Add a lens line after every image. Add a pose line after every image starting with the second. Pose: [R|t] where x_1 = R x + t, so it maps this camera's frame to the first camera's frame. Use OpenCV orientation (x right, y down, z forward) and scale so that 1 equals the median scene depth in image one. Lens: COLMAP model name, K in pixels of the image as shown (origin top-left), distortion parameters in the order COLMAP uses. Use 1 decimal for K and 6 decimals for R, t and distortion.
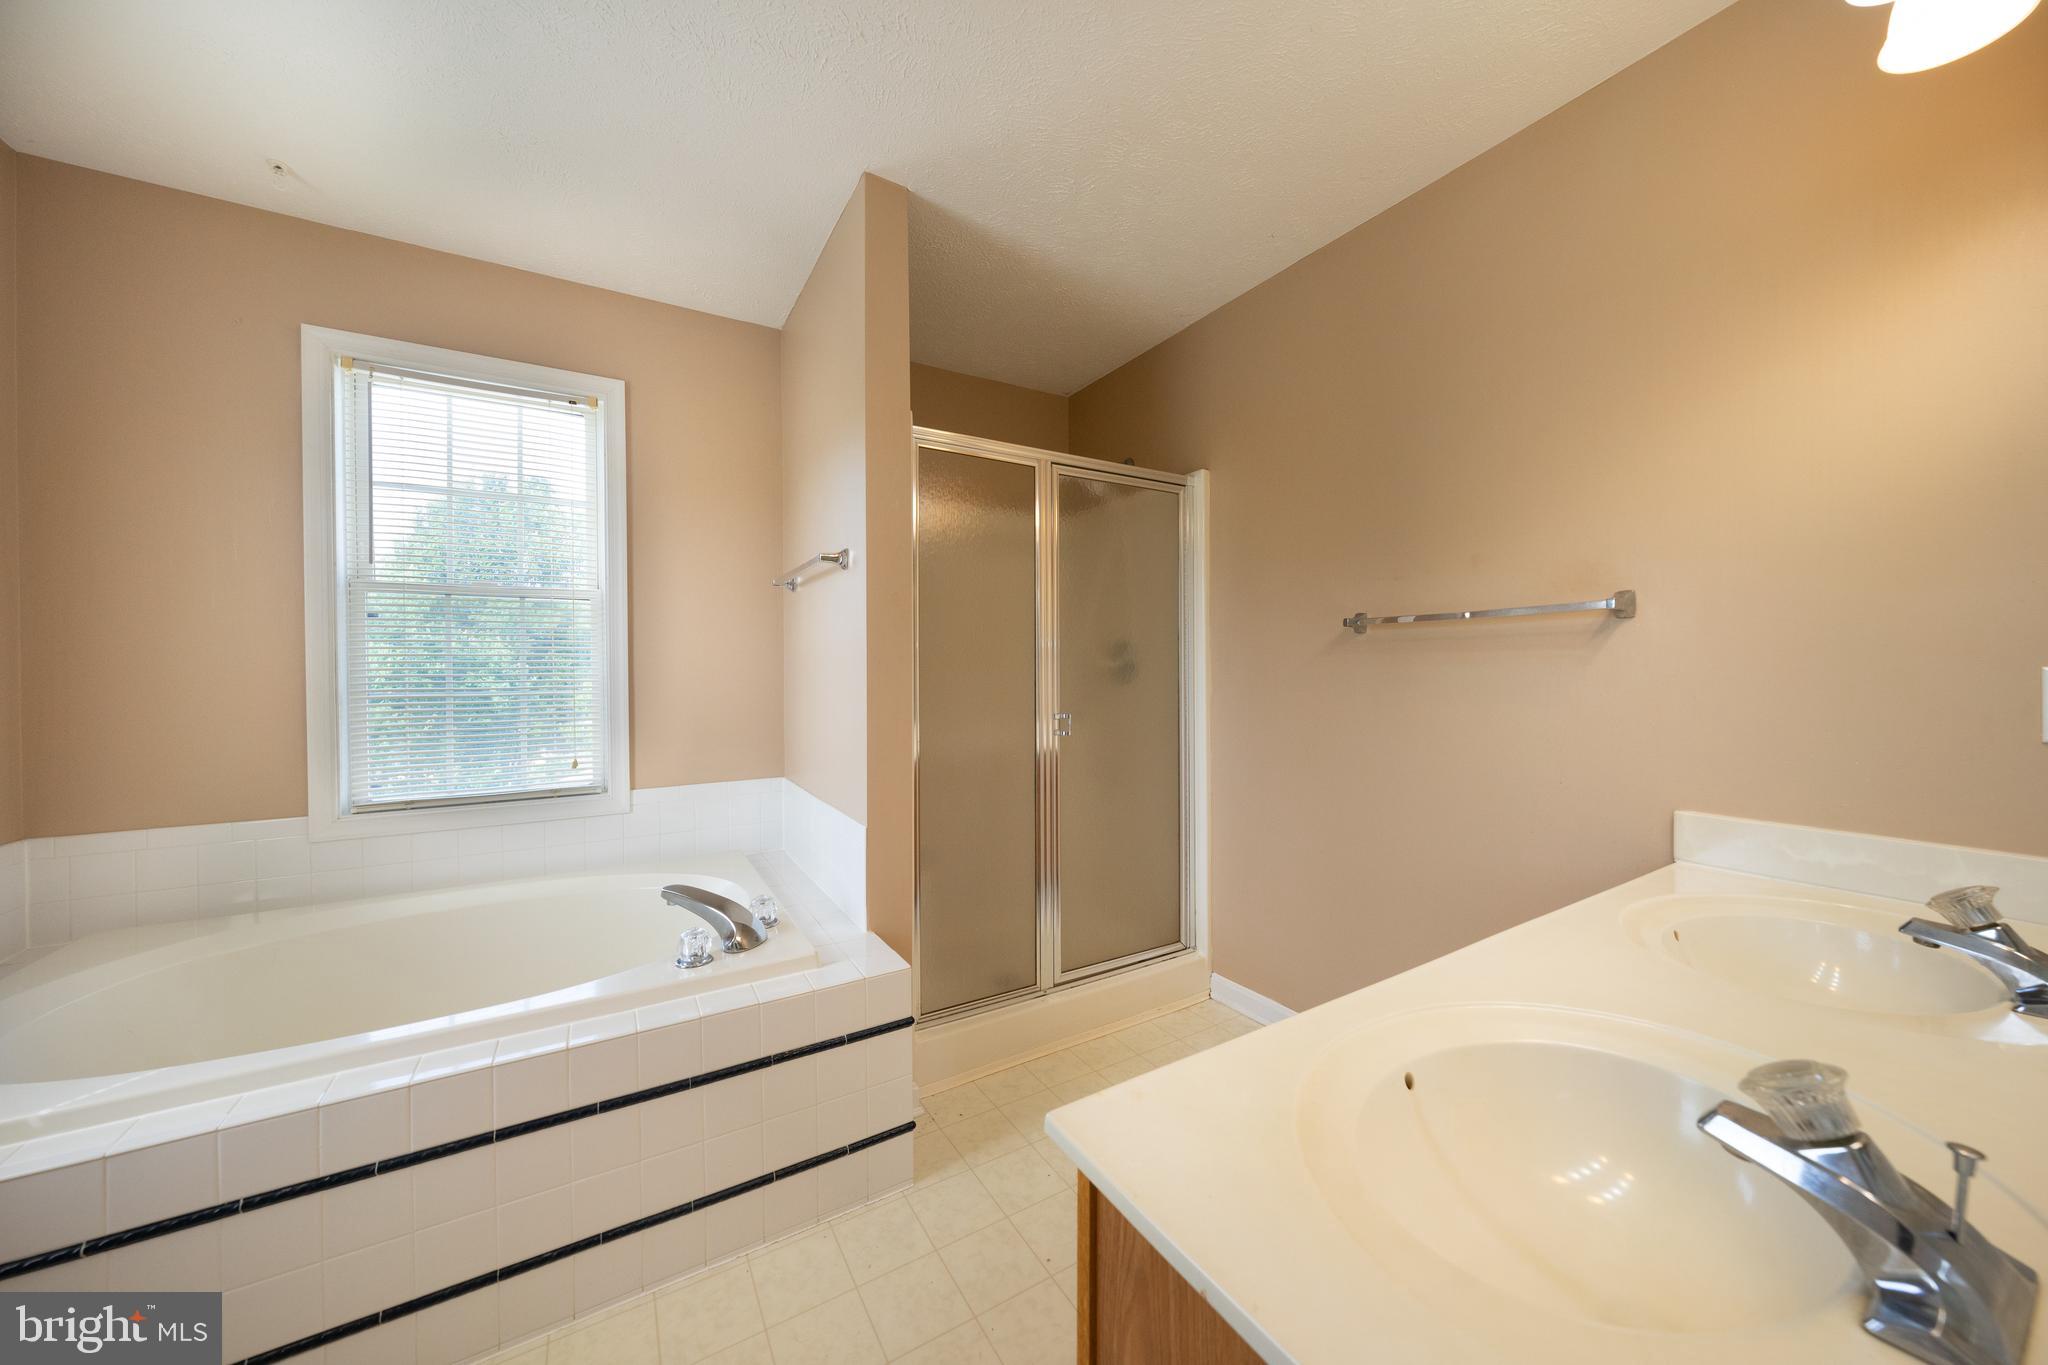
lens RADIAL K [[697.1, 0, 1034.5], [0, 697.1, 675.8], [0, 0, 1]] dist [-0.003314, 0.000034]
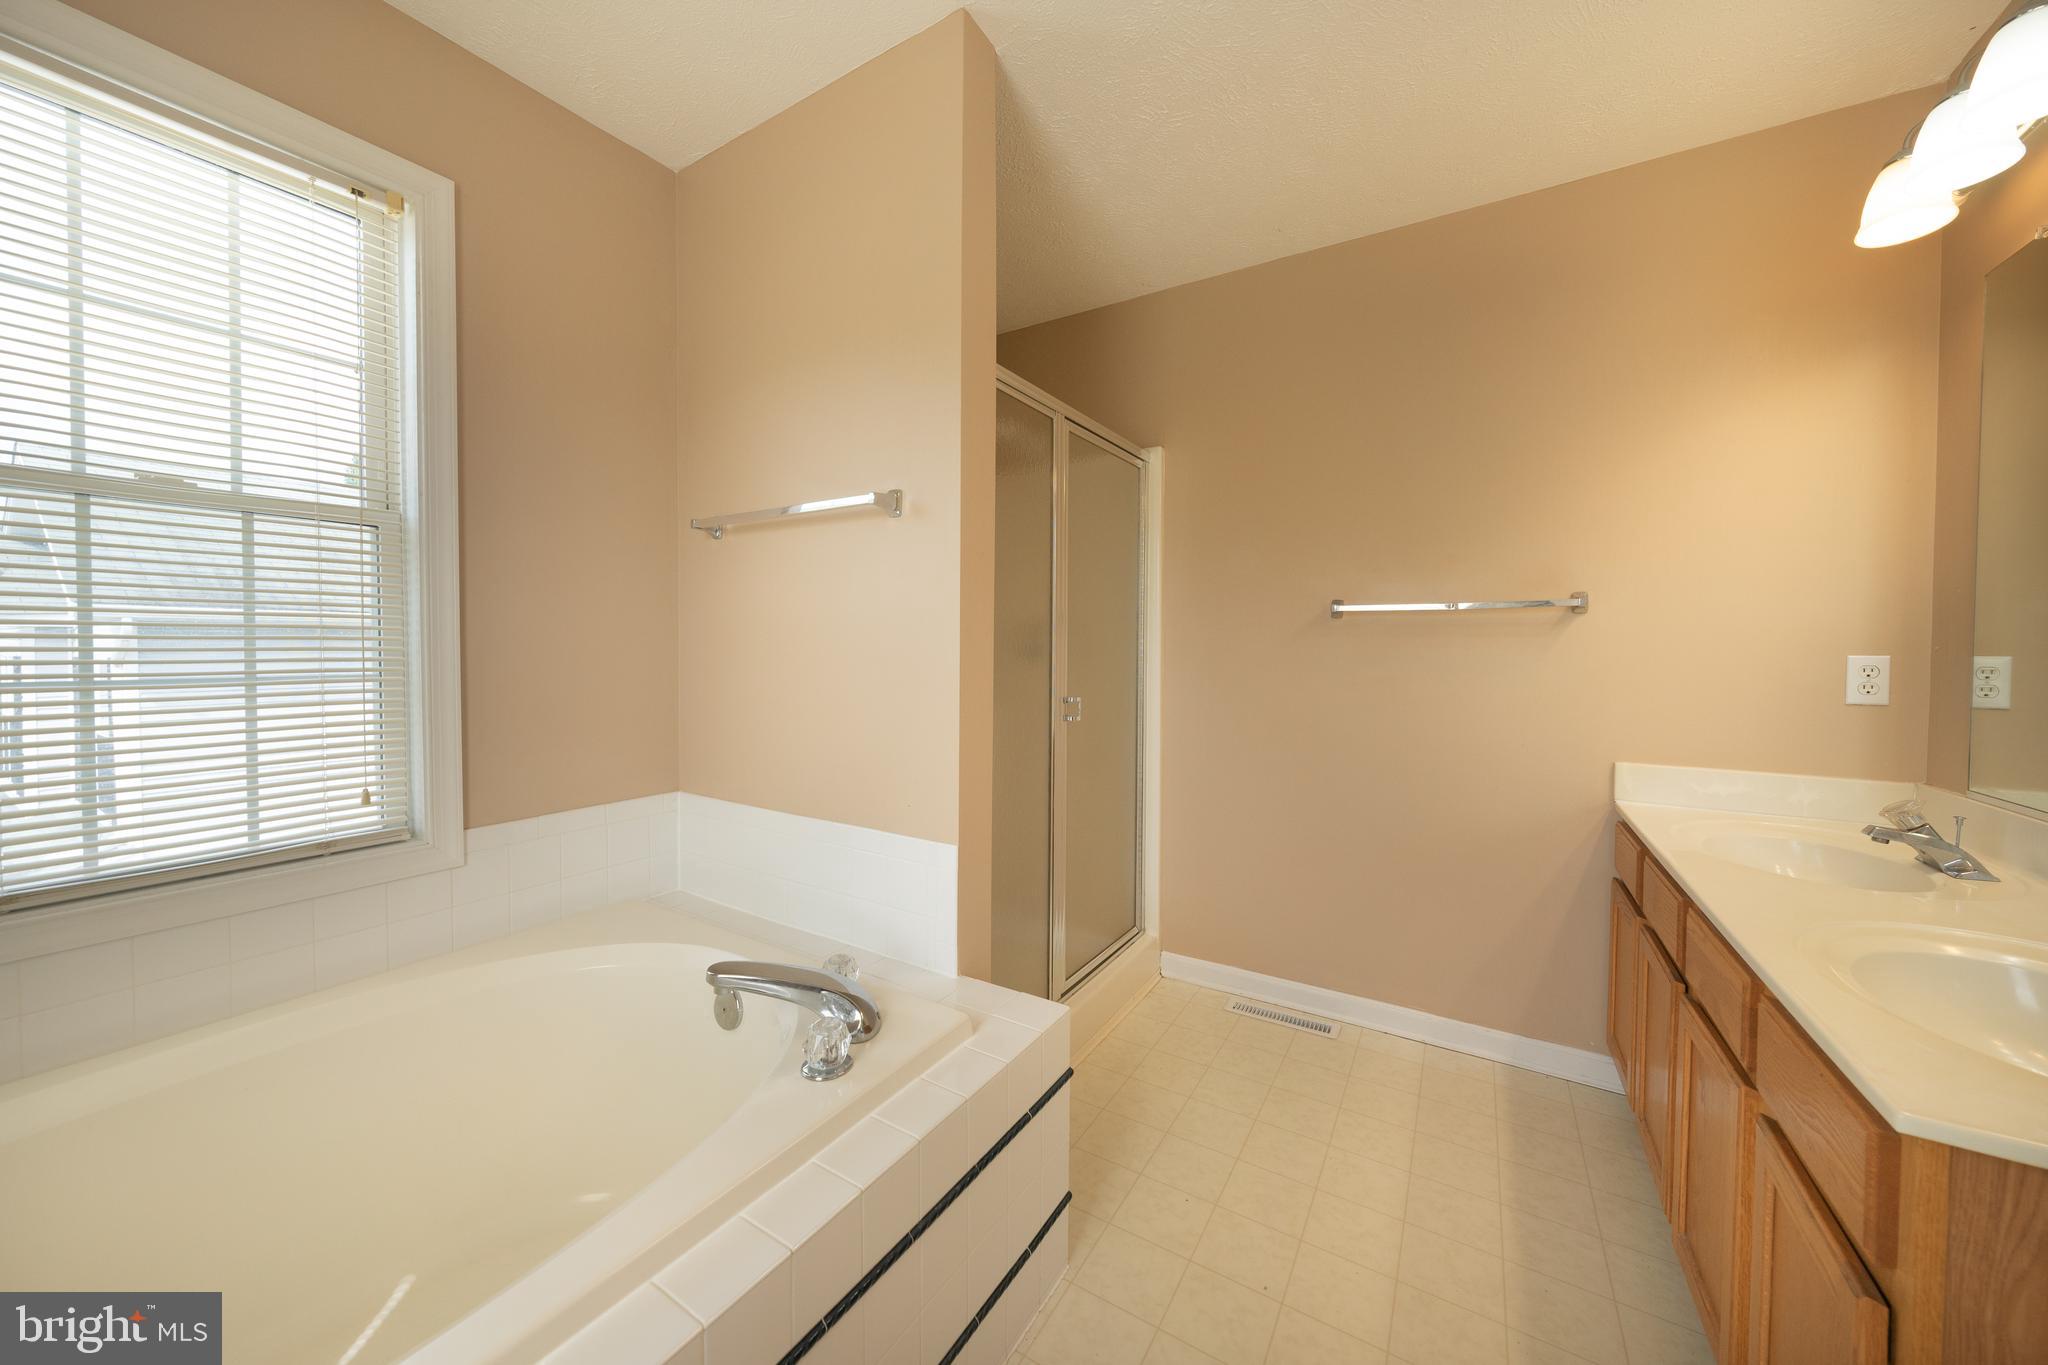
lens RADIAL K [[697.1, 0, 1028.2], [0, 697.1, 676.7], [0, 0, 1]] dist [-0.003314, 0.000034]
pose [[0.897136, -0.005629, 0.441718, -0.415630], [-0.003928, 0.999778, 0.020717, 0.006543], [-0.441736, -0.020321, 0.896915, 0.208223]]
